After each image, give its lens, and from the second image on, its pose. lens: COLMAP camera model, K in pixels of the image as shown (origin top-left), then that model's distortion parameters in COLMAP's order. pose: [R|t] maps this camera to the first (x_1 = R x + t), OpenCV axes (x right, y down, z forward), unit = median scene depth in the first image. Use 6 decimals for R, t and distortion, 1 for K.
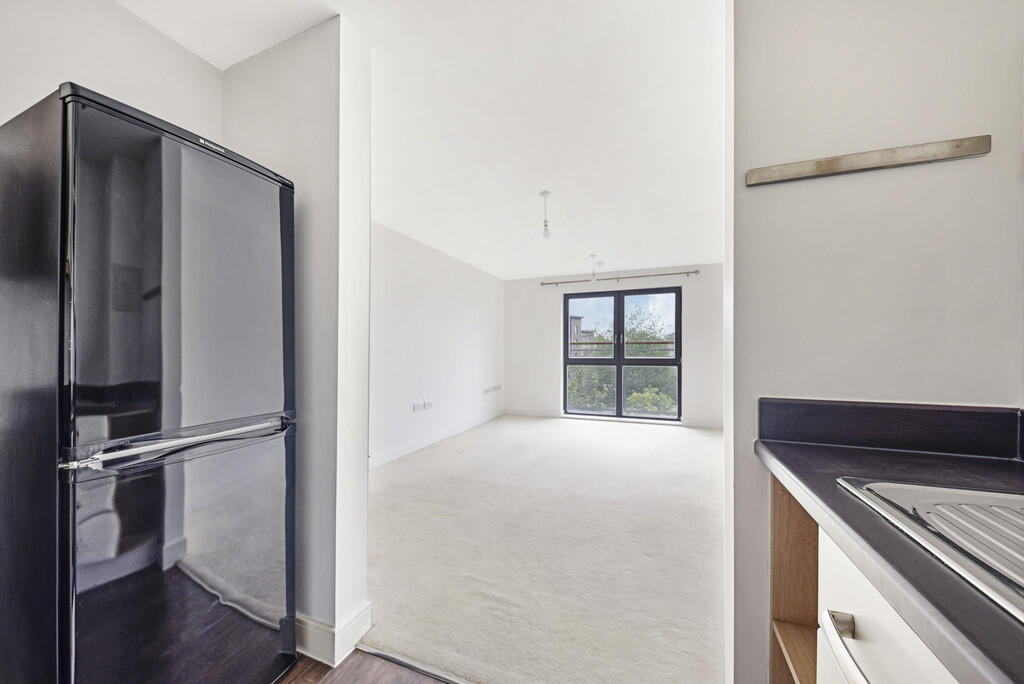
lens RADIAL K [[358.6, 0, 512.0], [0, 358.6, 342.0], [0, 0, 1]] dist [0.000400, 0.000000]
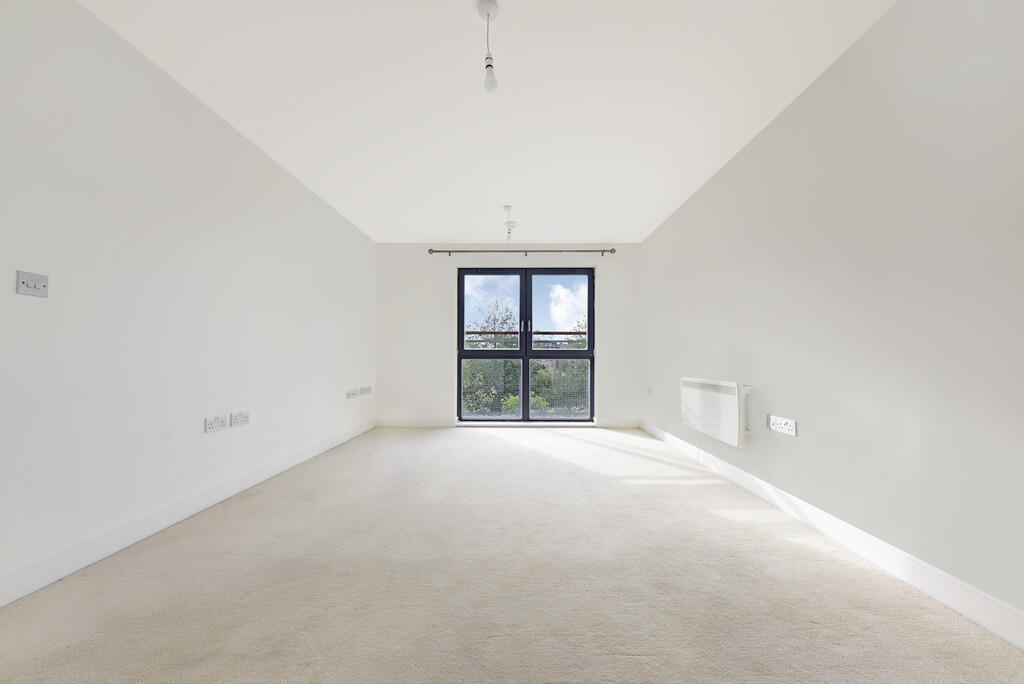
lens RADIAL K [[361.7, 0, 507.9], [0, 361.7, 357.3], [0, 0, 1]] dist [0.000628, 0.000015]
pose [[0.935367, 0.005017, 0.353644, -0.033223], [-0.012553, 0.999740, 0.019019, 0.046839], [-0.353457, -0.022229, 0.935187, 0.239763]]
